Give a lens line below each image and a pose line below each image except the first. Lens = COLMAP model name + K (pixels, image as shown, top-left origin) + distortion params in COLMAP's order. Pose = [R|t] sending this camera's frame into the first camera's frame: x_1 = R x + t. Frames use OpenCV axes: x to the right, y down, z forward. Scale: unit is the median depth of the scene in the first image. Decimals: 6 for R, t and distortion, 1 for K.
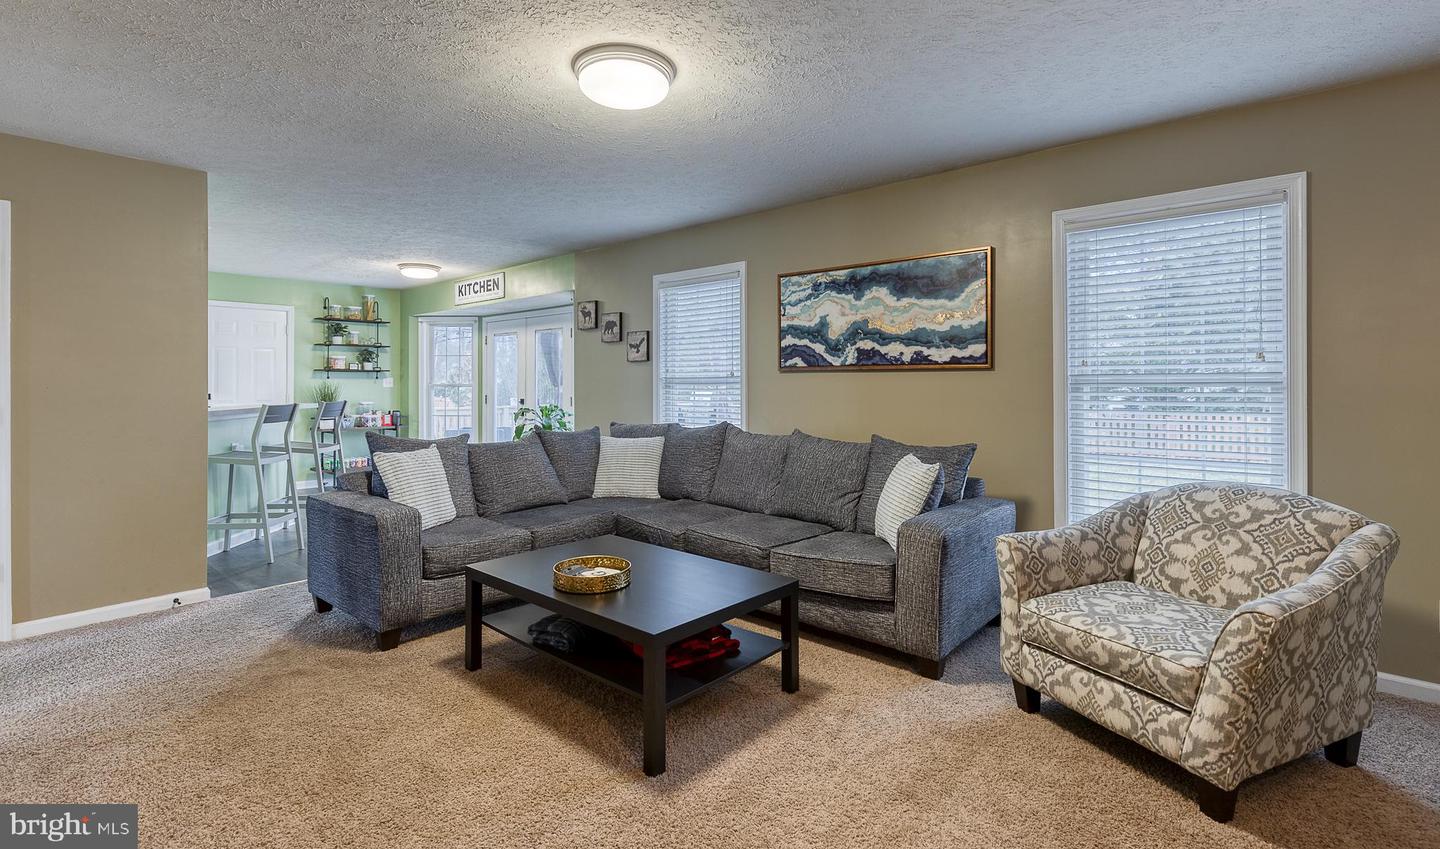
lens RADIAL K [[685.7, 0, 720.0], [0, 685.7, 424.5], [0, 0, 1]] dist [0.000296, -0.000059]
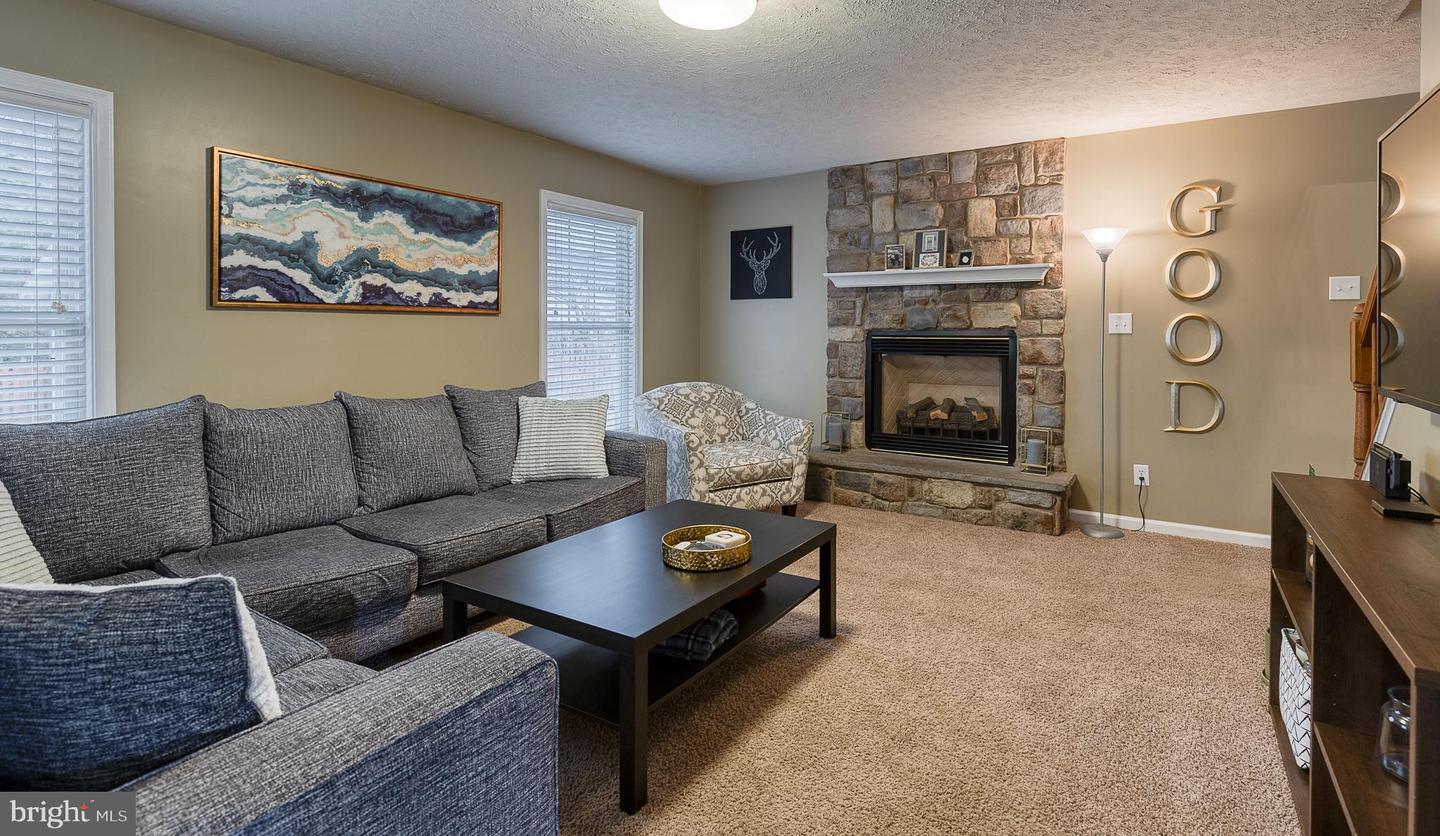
lens RADIAL K [[699.8, 0, 720.0], [0, 699.8, 418.0], [0, 0, 1]] dist [-0.000901, 0.000052]
pose [[-0.164769, -0.114276, 0.979690, -0.691902], [0.064899, 0.989857, 0.126377, -0.032236], [-0.984195, 0.084404, -0.155682, 0.746371]]
